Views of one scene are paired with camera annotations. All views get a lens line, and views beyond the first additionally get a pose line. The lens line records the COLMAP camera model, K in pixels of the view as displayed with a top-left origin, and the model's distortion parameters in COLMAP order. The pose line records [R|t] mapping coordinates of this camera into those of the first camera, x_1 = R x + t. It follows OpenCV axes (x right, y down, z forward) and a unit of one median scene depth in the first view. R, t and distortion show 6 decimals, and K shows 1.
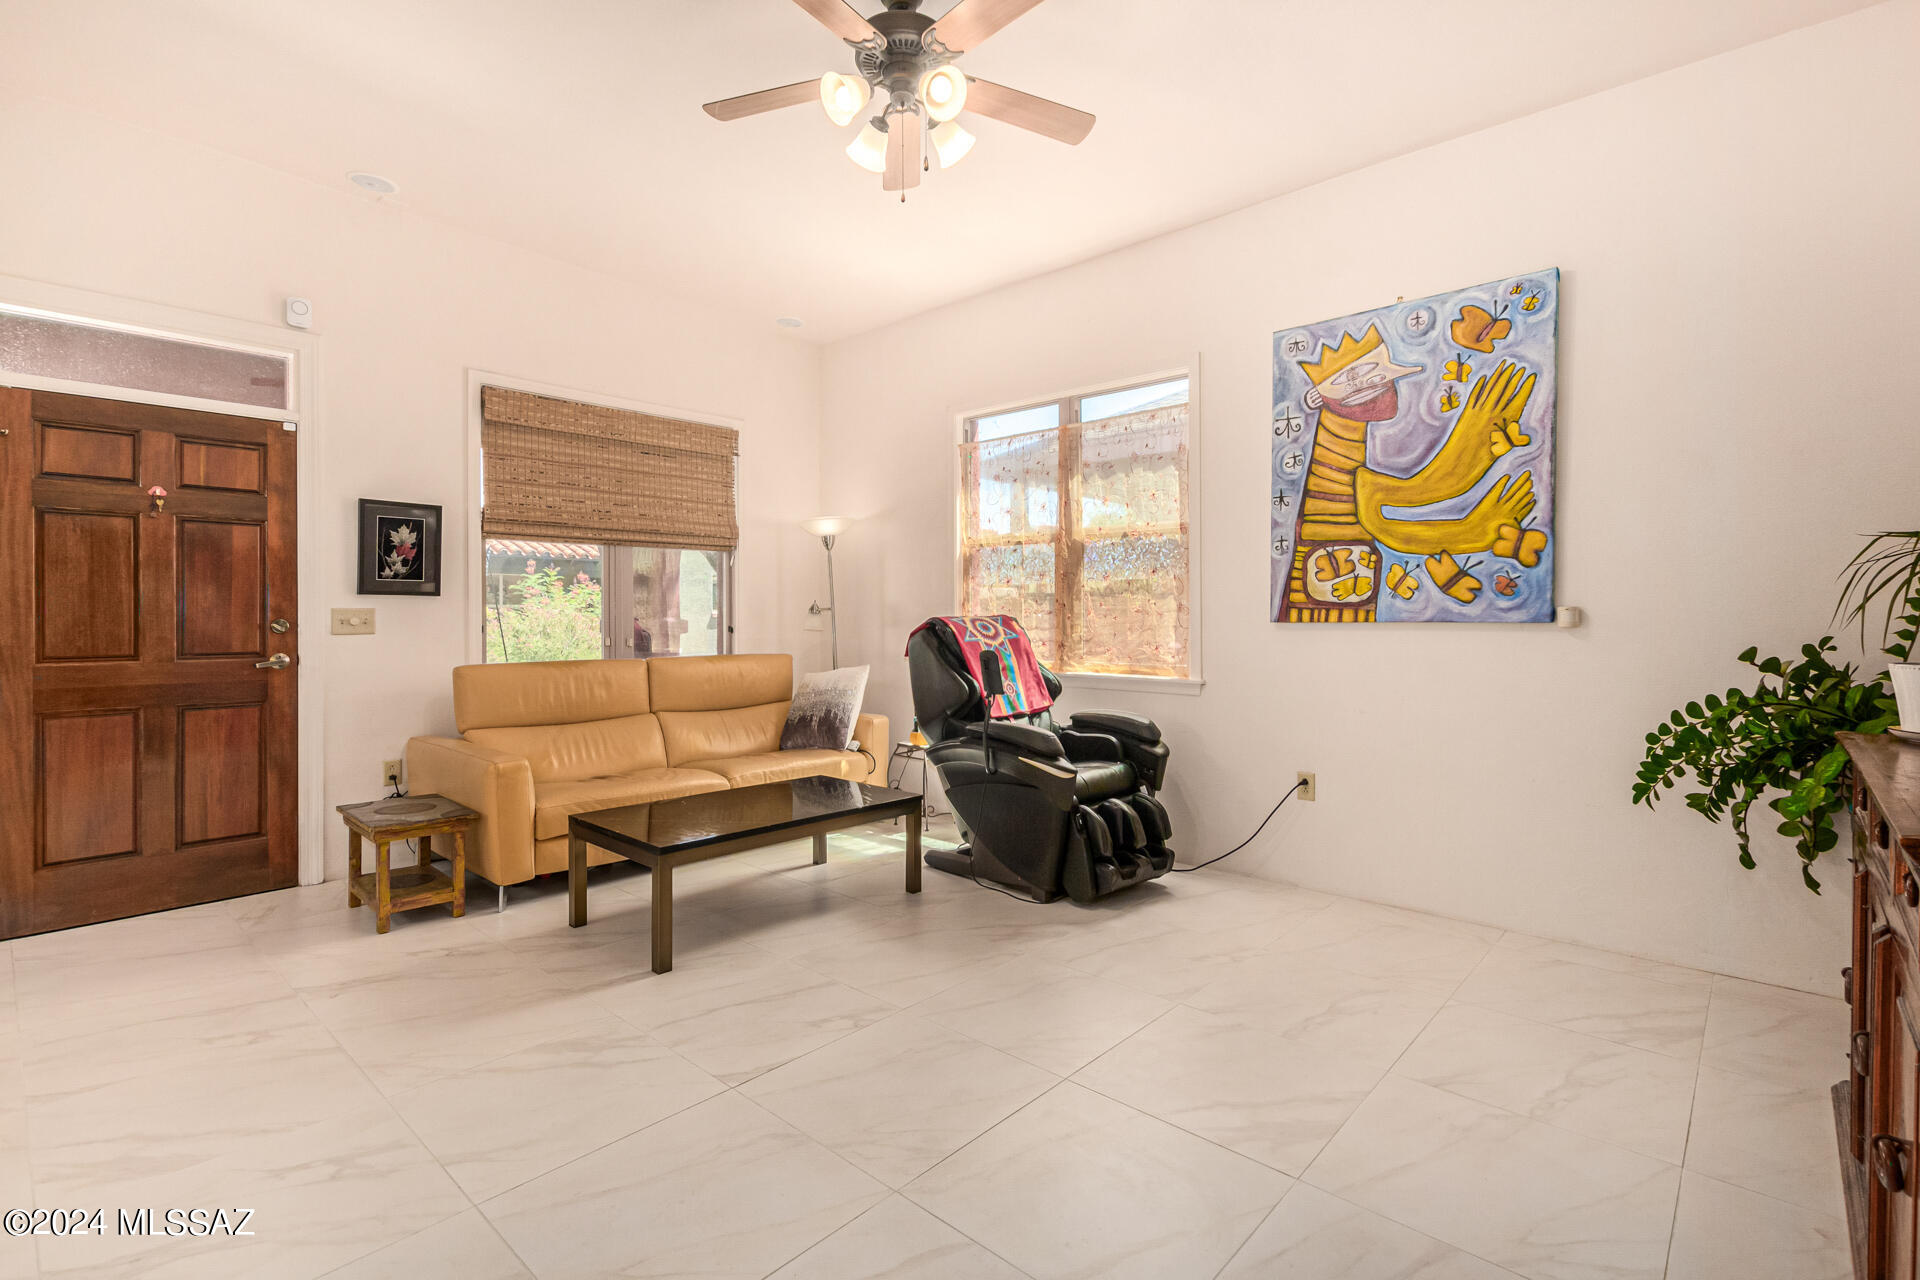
lens RADIAL K [[882.3, 0, 972.6], [0, 882.3, 621.7], [0, 0, 1]] dist [0.000014, 0.000000]
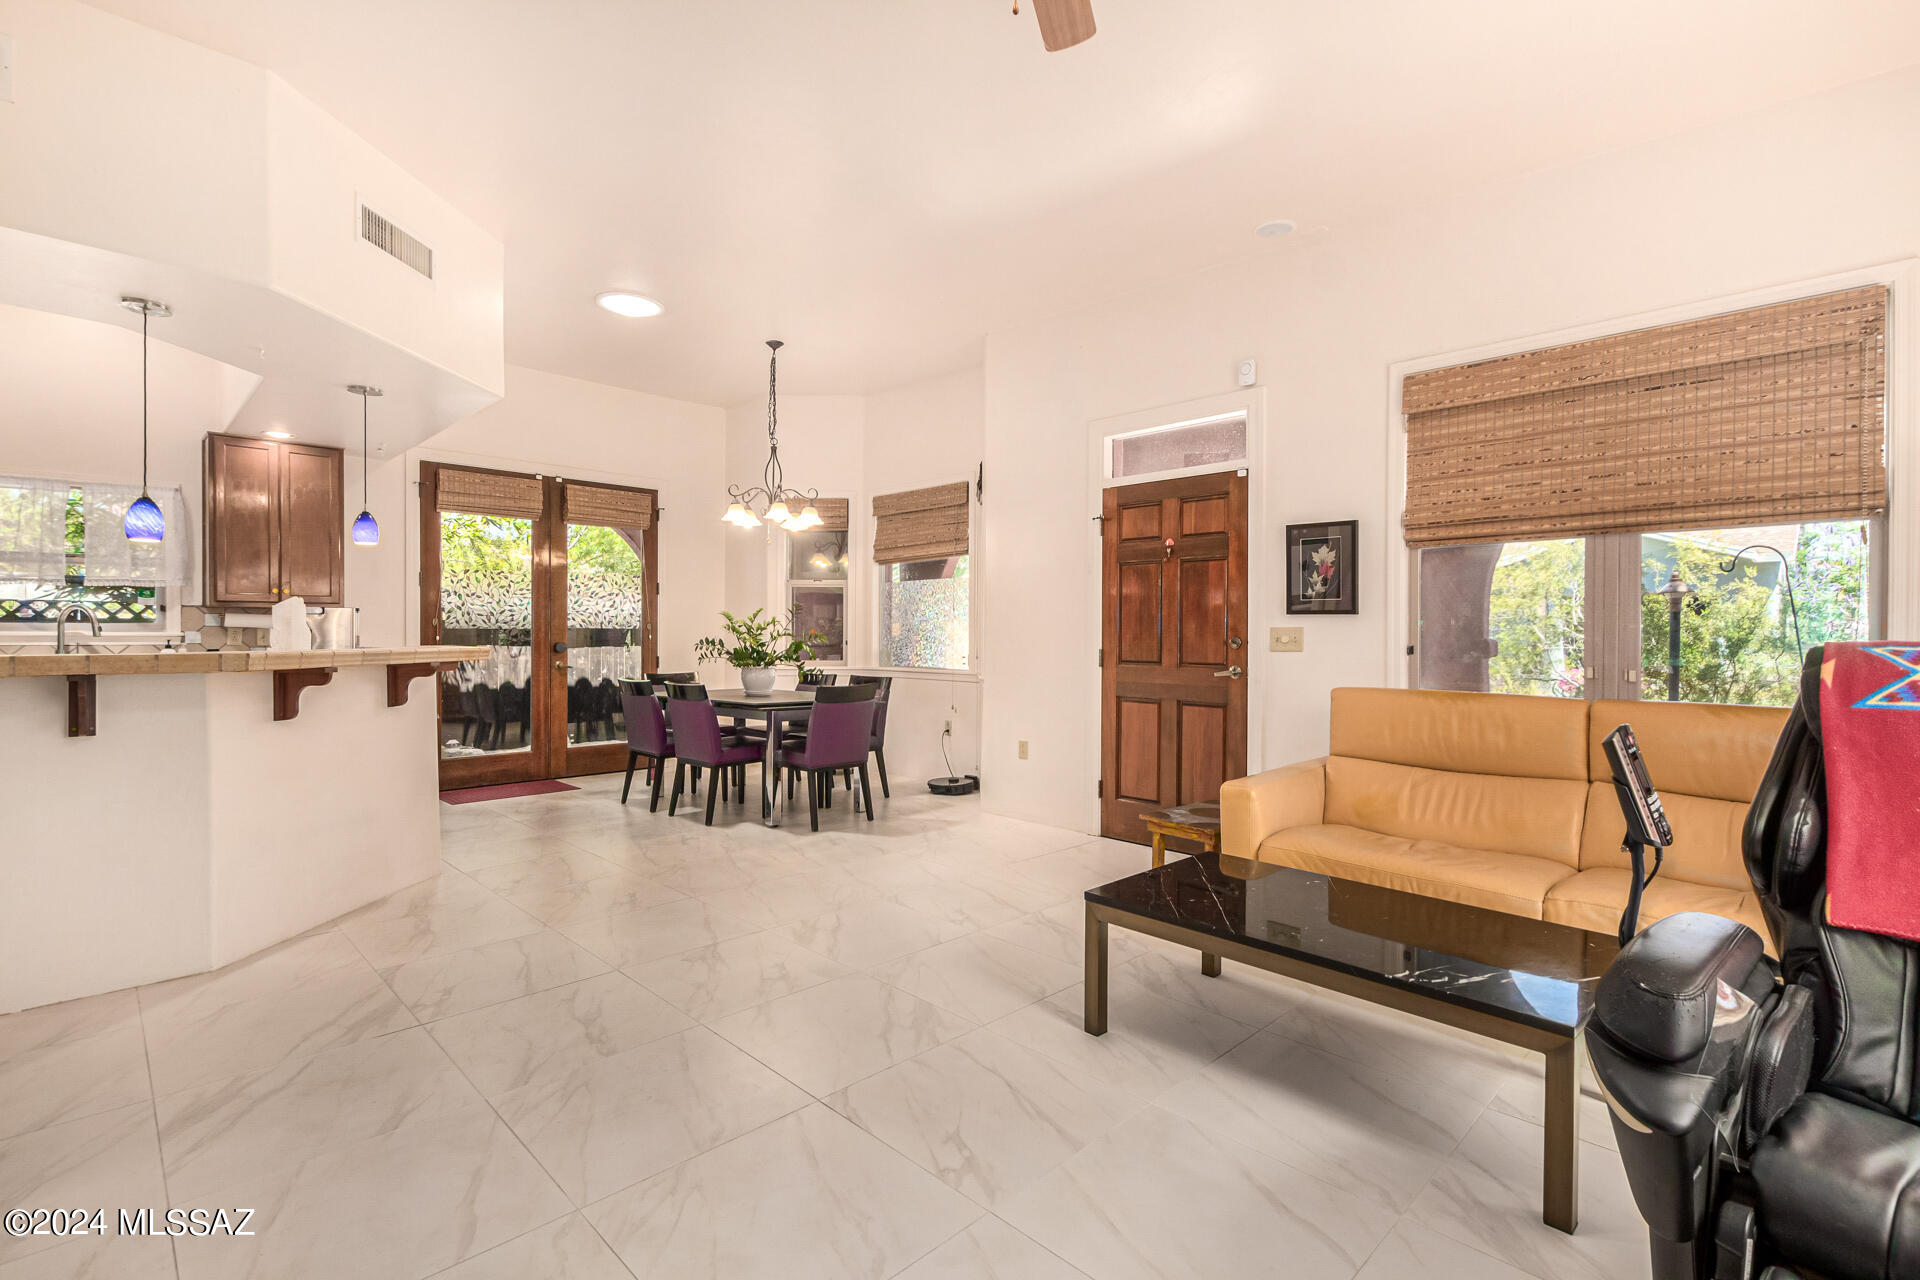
lens RADIAL K [[870.7, 0, 960.0], [0, 870.7, 640.0], [0, 0, 1]] dist [0.002820, -0.000164]
pose [[-0.054159, 0.010115, -0.998481, 0.429146], [-0.011009, 0.999882, 0.010726, -0.007238], [0.998472, 0.011573, -0.054042, 0.728859]]
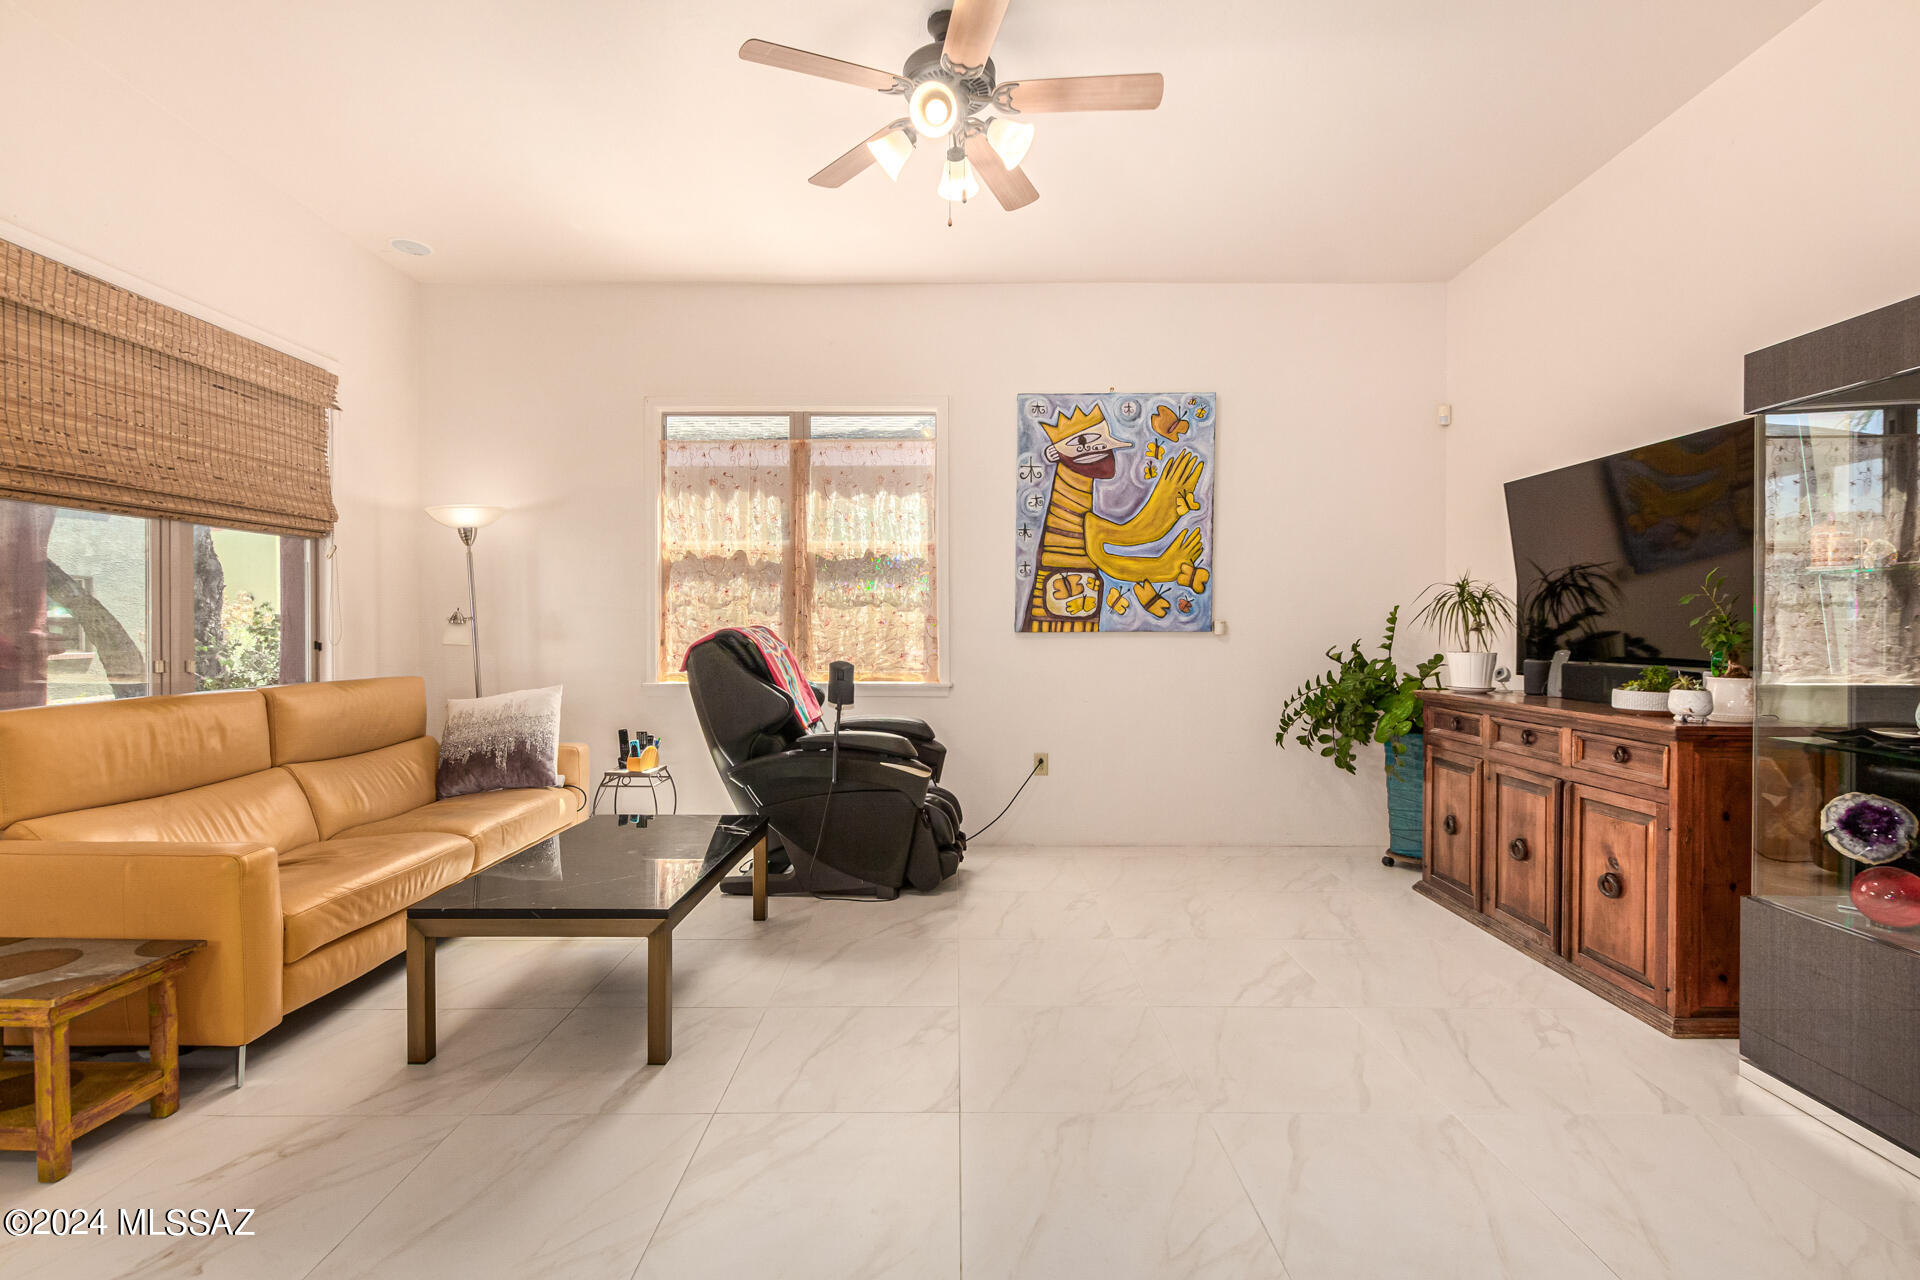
lens RADIAL K [[868.9, 0, 960.6], [0, 868.9, 631.2], [0, 0, 1]] dist [-0.003391, -0.000298]
pose [[0.744642, -0.003325, 0.667456, -0.547030], [0.003896, 0.999992, 0.000636, -0.001847], [-0.667453, 0.002126, 0.744649, 0.171724]]
